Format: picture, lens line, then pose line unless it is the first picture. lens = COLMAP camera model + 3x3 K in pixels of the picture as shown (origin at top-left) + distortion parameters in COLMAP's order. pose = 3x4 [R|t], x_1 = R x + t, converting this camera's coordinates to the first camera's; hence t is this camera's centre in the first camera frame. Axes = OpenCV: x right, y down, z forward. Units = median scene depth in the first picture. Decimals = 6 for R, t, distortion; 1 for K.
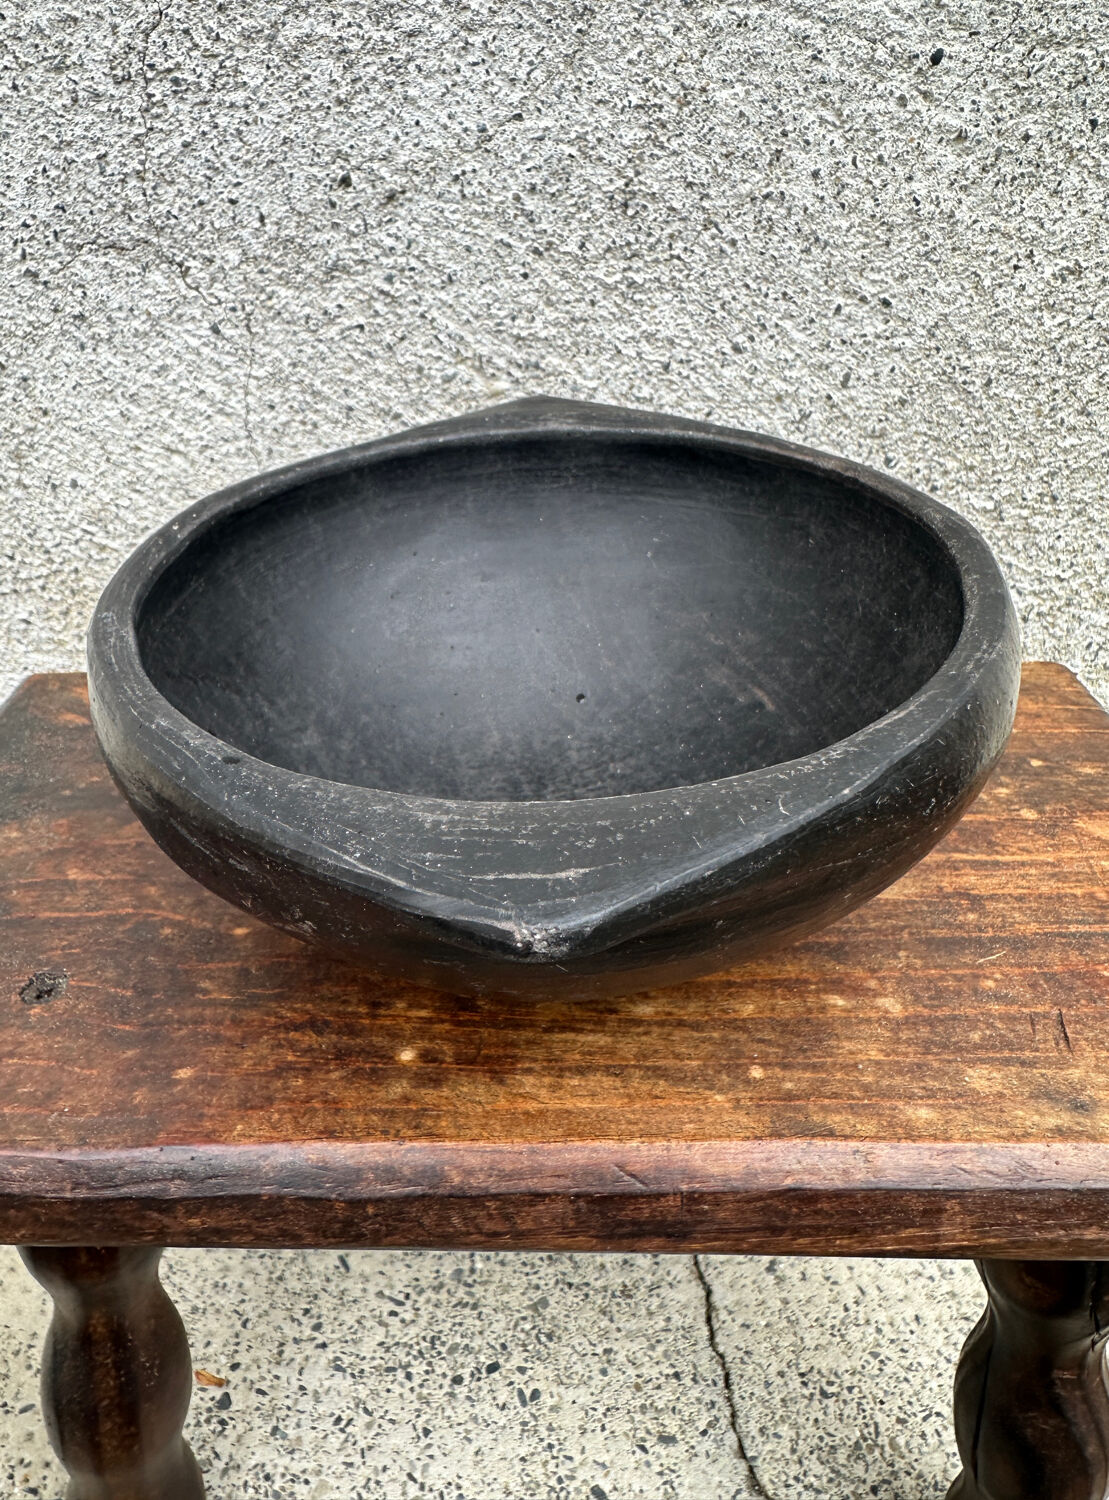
lens RADIAL K [[1075.8, 0, 455.7], [0, 1075.8, 695.0], [0, 0, 1]] dist [-0.011750, 0.007108]
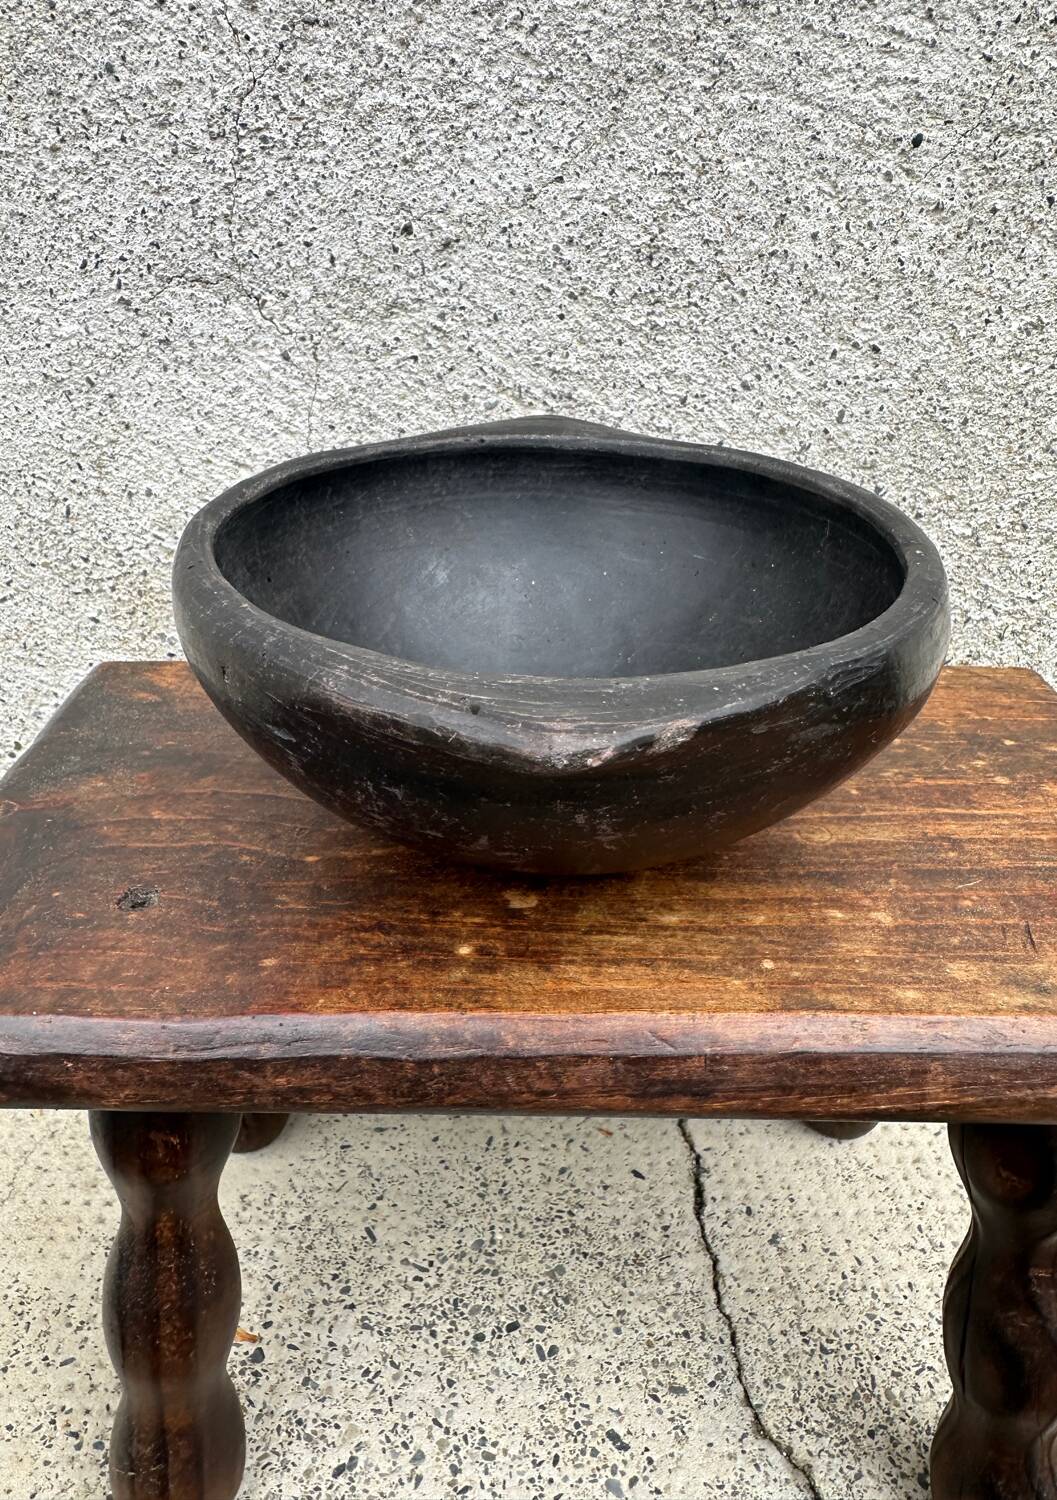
lens RADIAL K [[1072.9, 0, 479.4], [0, 1072.9, 705.9], [0, 0, 1]] dist [-0.009106, 0.007760]
pose [[0.999481, 0.021017, 0.024394, -0.042821], [-0.019319, 0.997509, -0.067844, 0.103790], [-0.025759, 0.067337, 0.997398, -0.107624]]
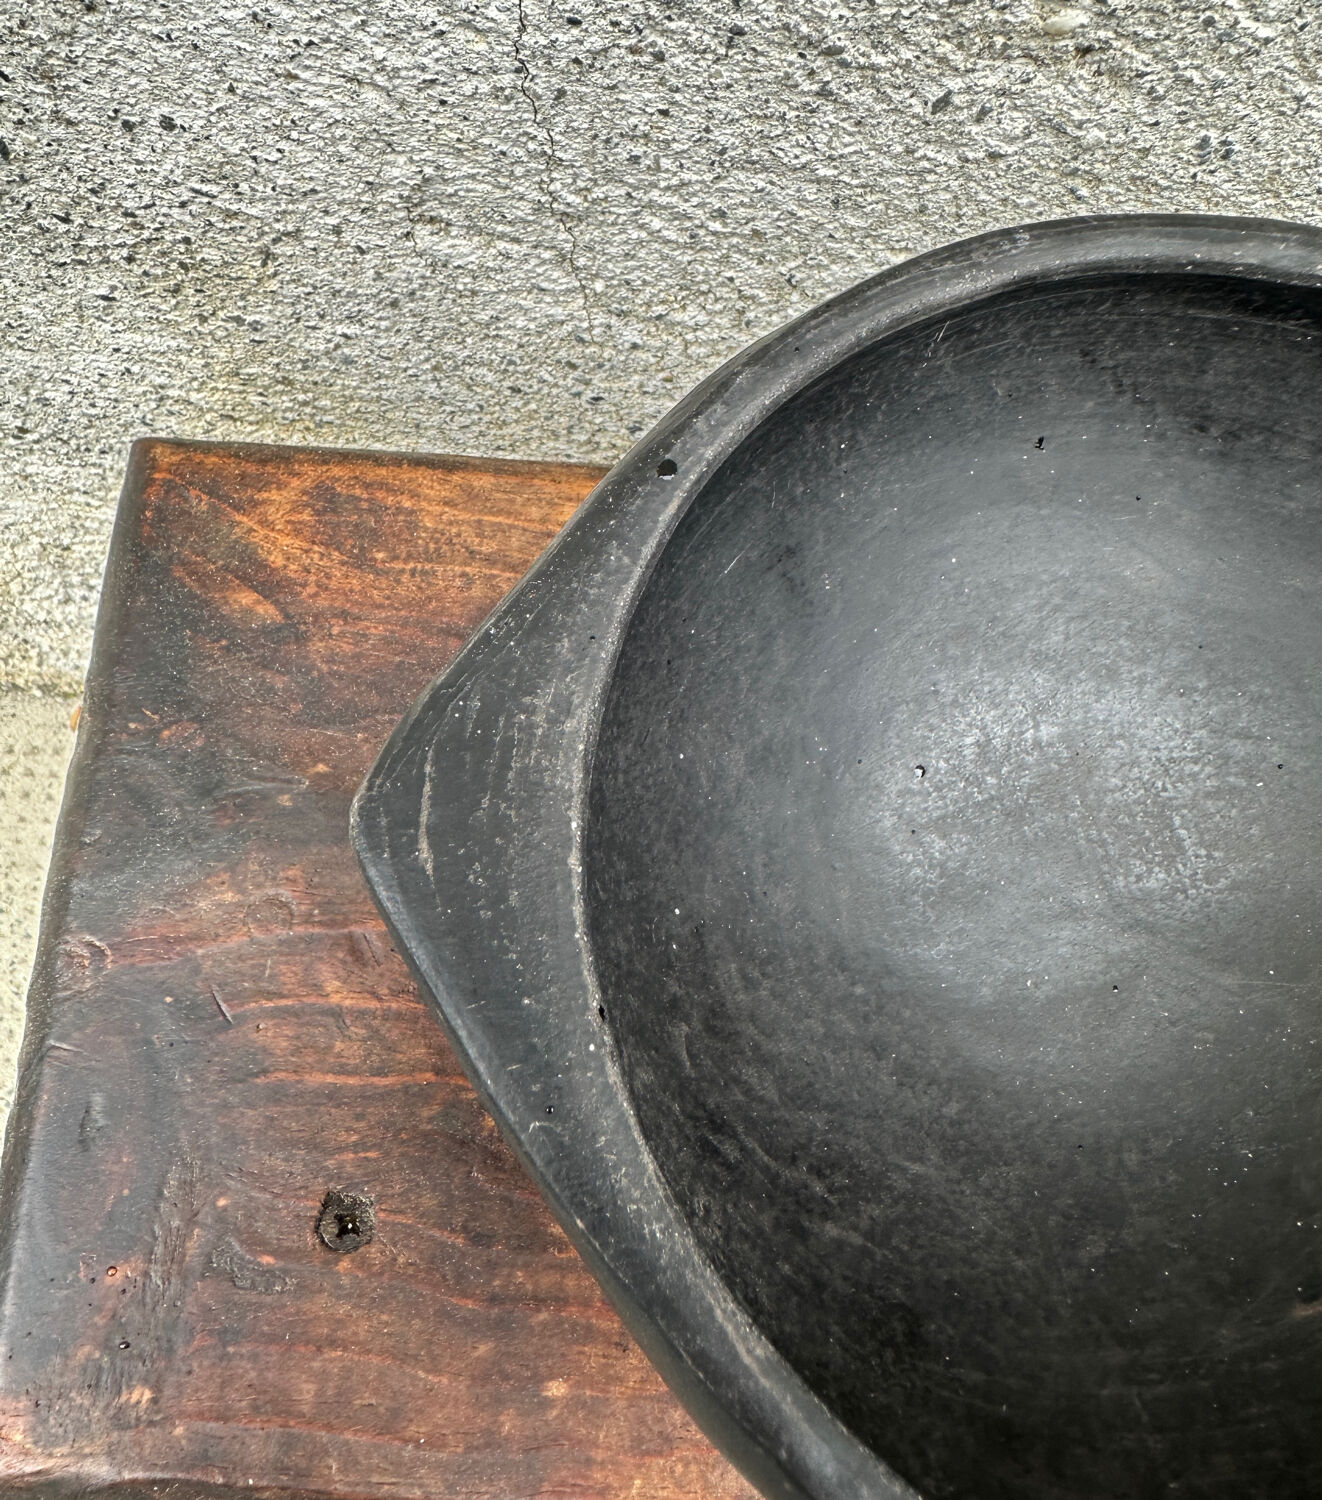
lens RADIAL K [[1244.2, 0, 581.4], [0, 1244.2, 676.7], [0, 0, 1]] dist [0.008419, -0.022367]
pose [[0.998829, 0.038689, 0.029044, -0.190490], [-0.048206, 0.745445, 0.664822, -0.460146], [0.004071, -0.665443, 0.746437, 0.442544]]
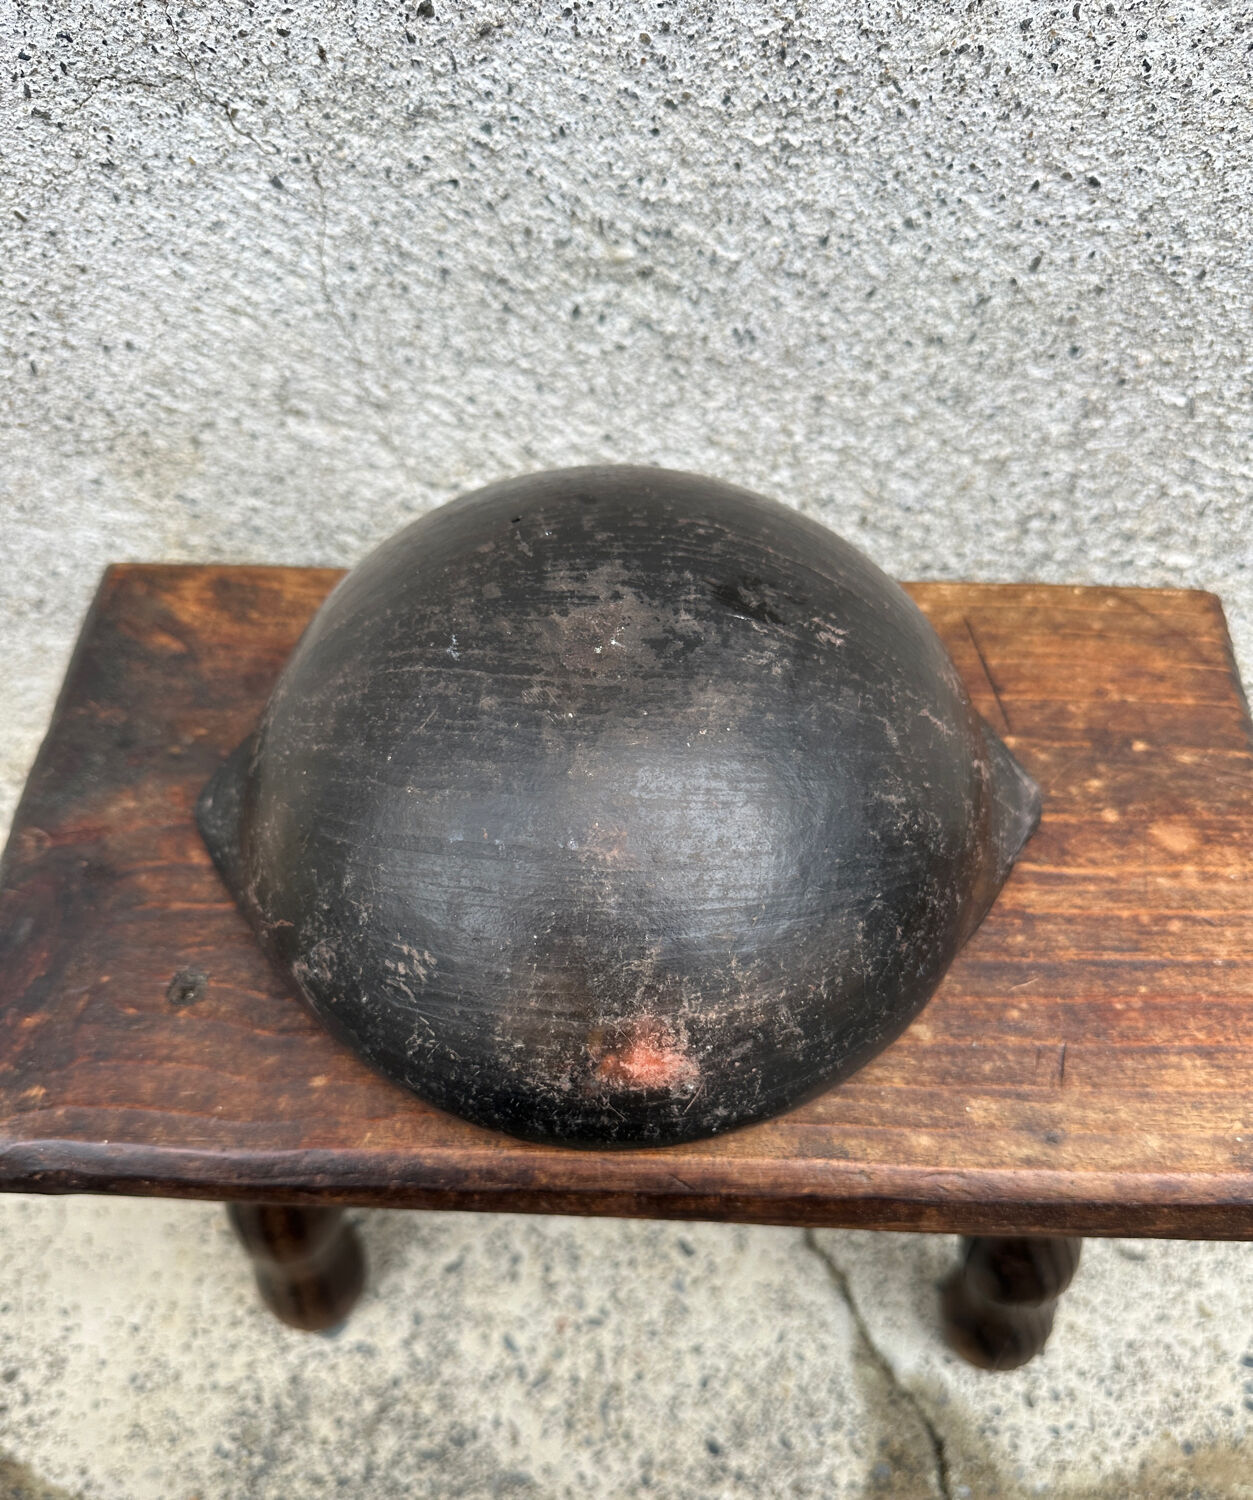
lens RADIAL K [[1252.1, 0, 633.1], [0, 1252.1, 830.9], [0, 0, 1]] dist [-0.044796, 0.018242]
pose [[0.999683, 0.019965, 0.015366, 0.045839], [-0.024788, 0.888470, 0.458266, -0.360386], [-0.004503, -0.458501, 0.888683, -0.066729]]
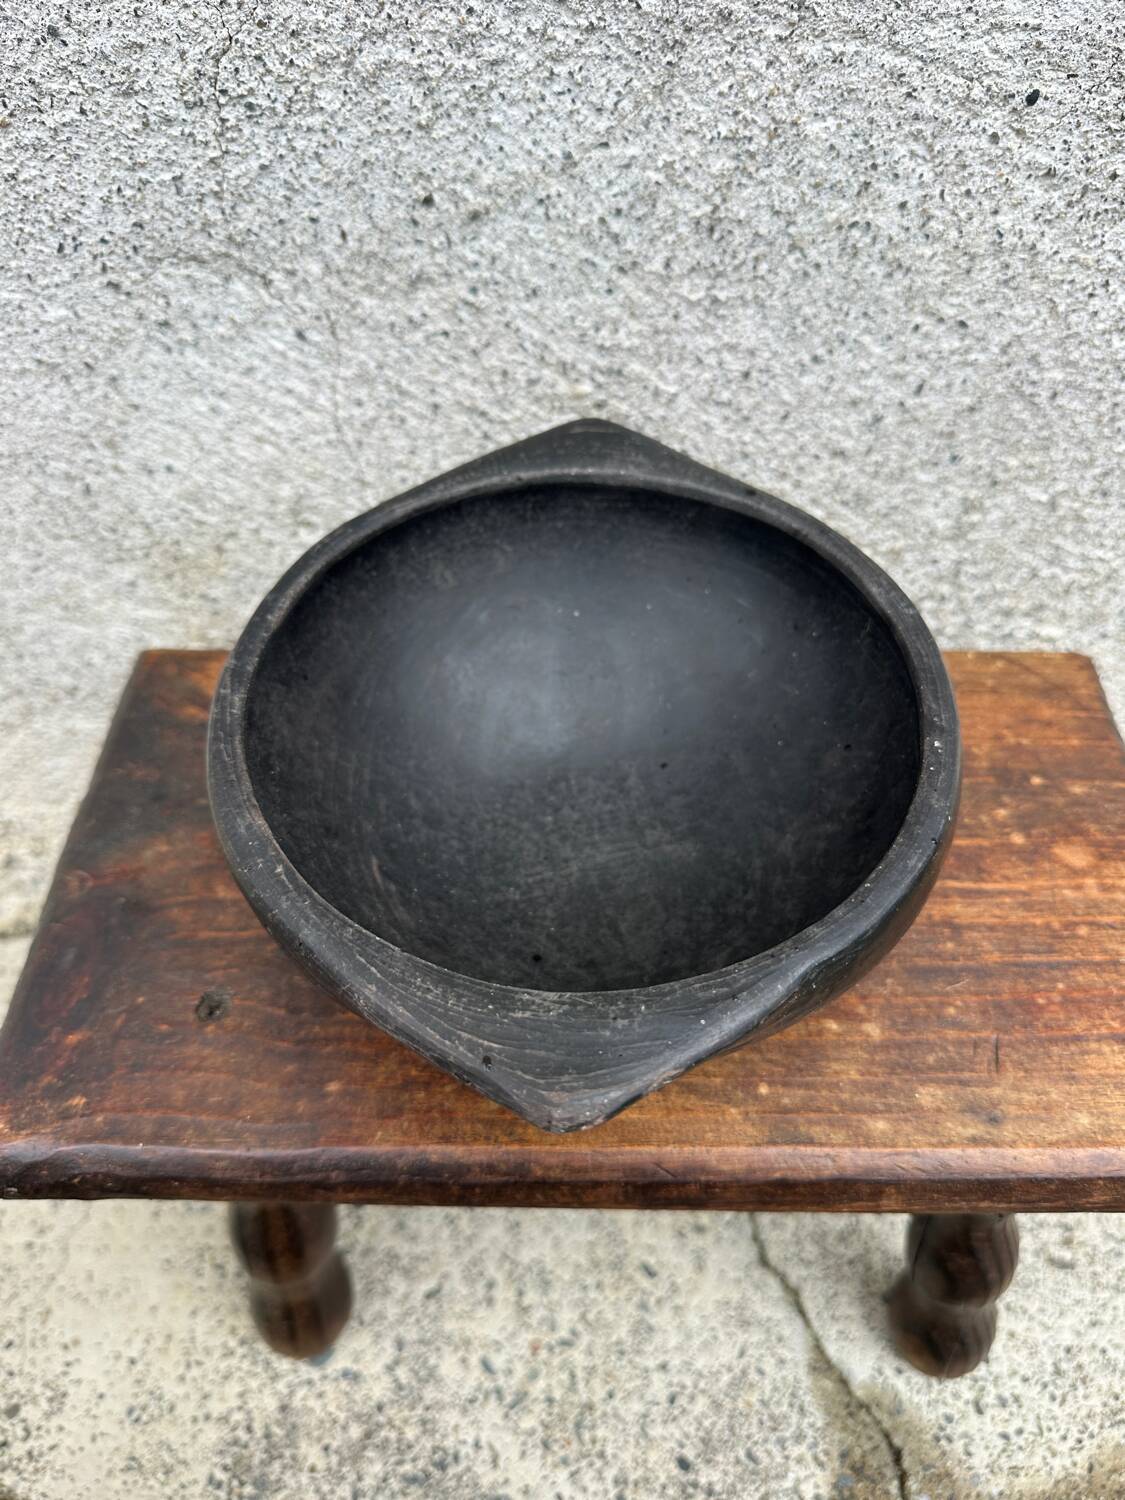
lens RADIAL K [[1123.9, 0, 567.5], [0, 1123.9, 743.3], [0, 0, 1]] dist [-0.043209, 0.016413]
pose [[0.999700, 0.000904, 0.024469, 0.000348], [-0.008469, 0.950403, 0.310905, -0.323341], [-0.022975, -0.311019, 0.950126, -0.122948]]
